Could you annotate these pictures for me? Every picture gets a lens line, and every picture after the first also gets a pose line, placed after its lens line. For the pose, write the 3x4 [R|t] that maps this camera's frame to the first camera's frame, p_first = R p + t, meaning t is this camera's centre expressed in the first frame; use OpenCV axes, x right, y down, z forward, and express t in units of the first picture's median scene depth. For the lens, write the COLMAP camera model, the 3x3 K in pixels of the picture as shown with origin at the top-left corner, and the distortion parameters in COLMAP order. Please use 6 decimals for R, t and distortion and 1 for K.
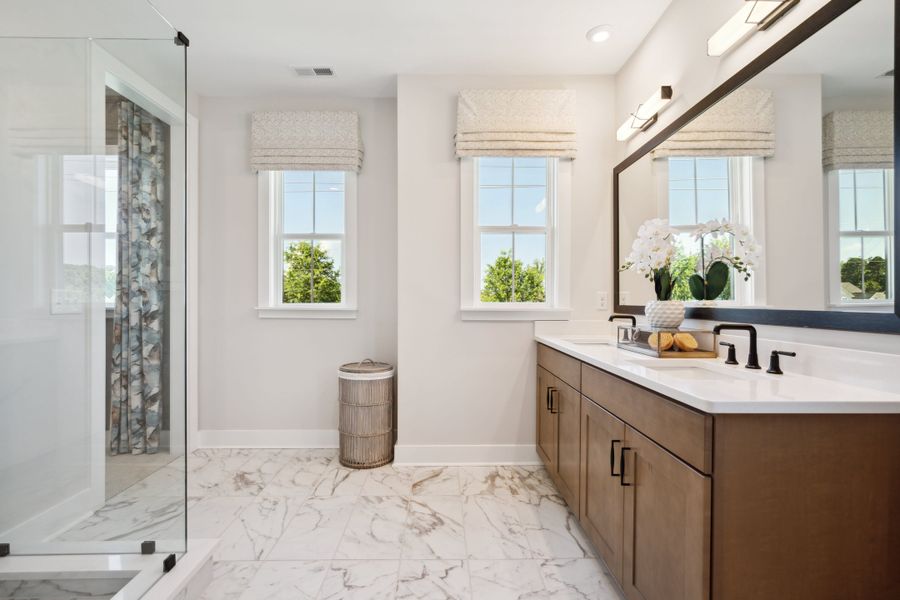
lens RADIAL K [[406.7, 0, 443.7], [0, 406.7, 299.8], [0, 0, 1]] dist [-0.009638, 0.001867]
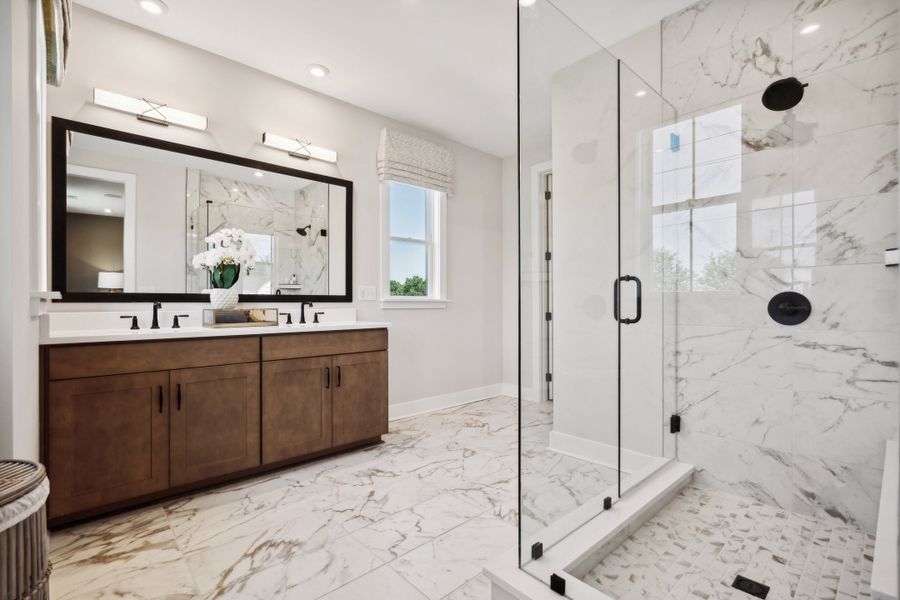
lens RADIAL K [[406.7, 0, 449.4], [0, 406.7, 300.7], [0, 0, 1]] dist [-0.009638, 0.001867]
pose [[-0.666856, -0.000396, 0.745186, -0.871957], [-0.002039, 0.999997, -0.001293, 0.037397], [-0.745184, -0.002382, -0.666855, 1.245615]]
